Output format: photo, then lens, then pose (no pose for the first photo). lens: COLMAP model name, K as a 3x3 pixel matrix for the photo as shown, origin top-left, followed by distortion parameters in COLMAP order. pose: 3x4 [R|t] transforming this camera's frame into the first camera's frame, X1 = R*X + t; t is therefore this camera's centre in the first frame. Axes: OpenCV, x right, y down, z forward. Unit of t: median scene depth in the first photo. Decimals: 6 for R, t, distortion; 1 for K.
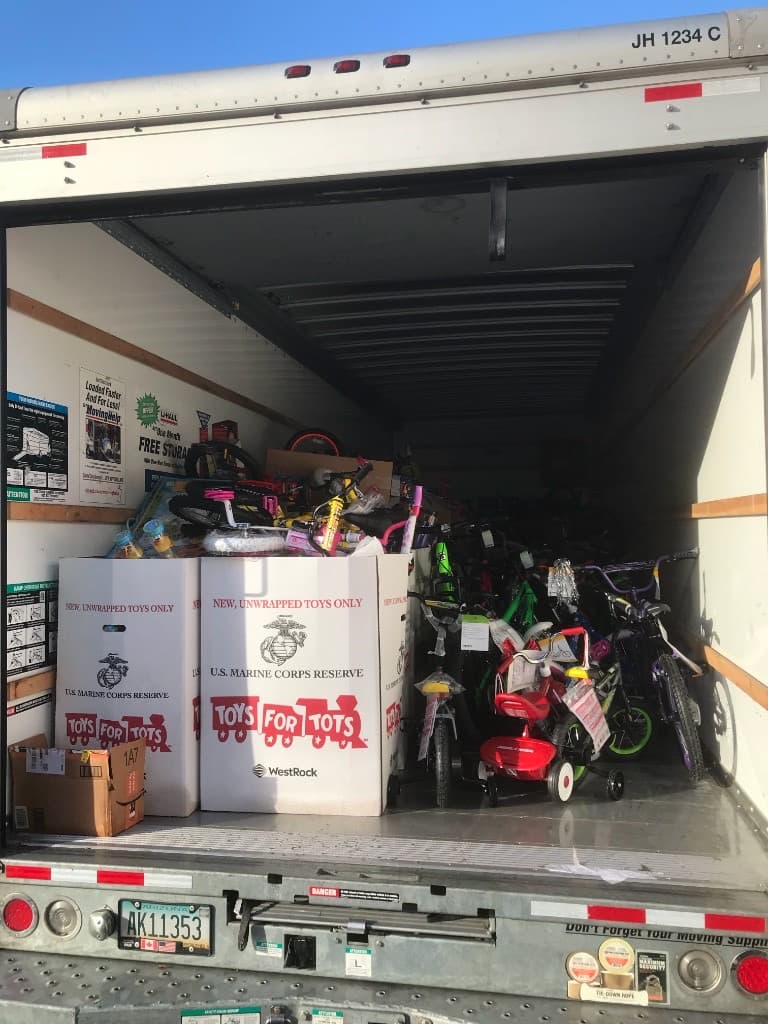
lens RADIAL K [[847.7, 0, 383.7], [0, 847.7, 493.1], [0, 0, 1]] dist [0.014532, -0.001565]
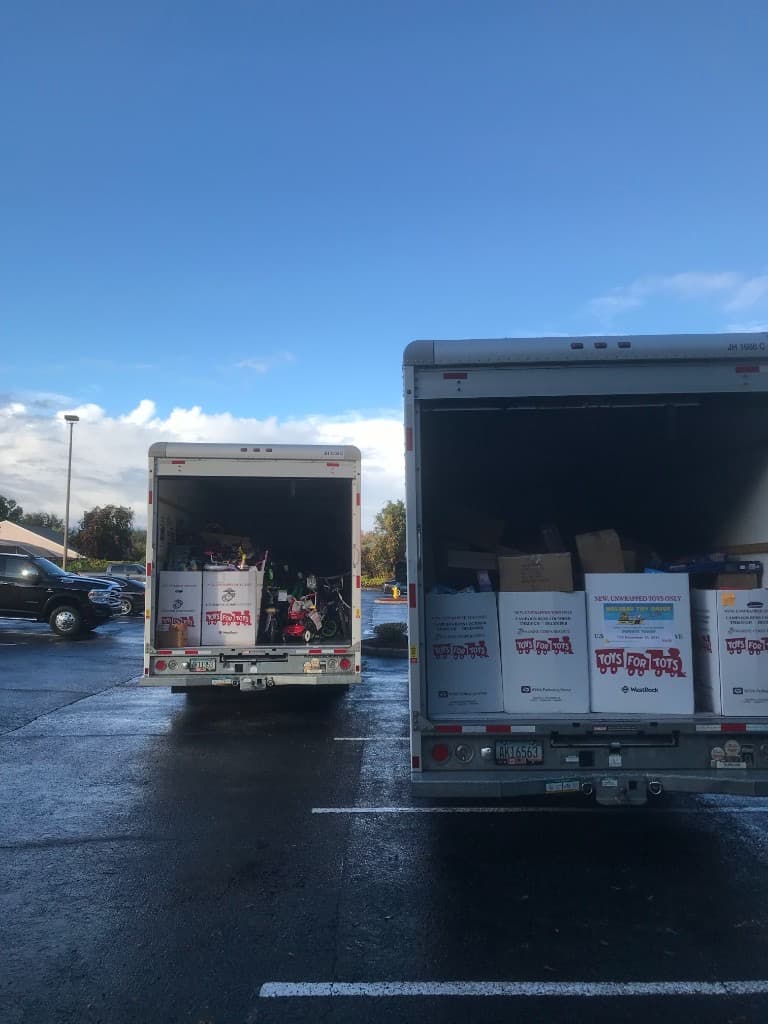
lens RADIAL K [[847.7, 0, 383.7], [0, 847.7, 493.1], [0, 0, 1]] dist [0.014532, -0.001565]
pose [[0.969613, 0.030748, 0.242703, -0.355440], [-0.019715, 0.998664, -0.047757, -0.091572], [-0.243847, 0.041521, 0.968925, -2.535754]]
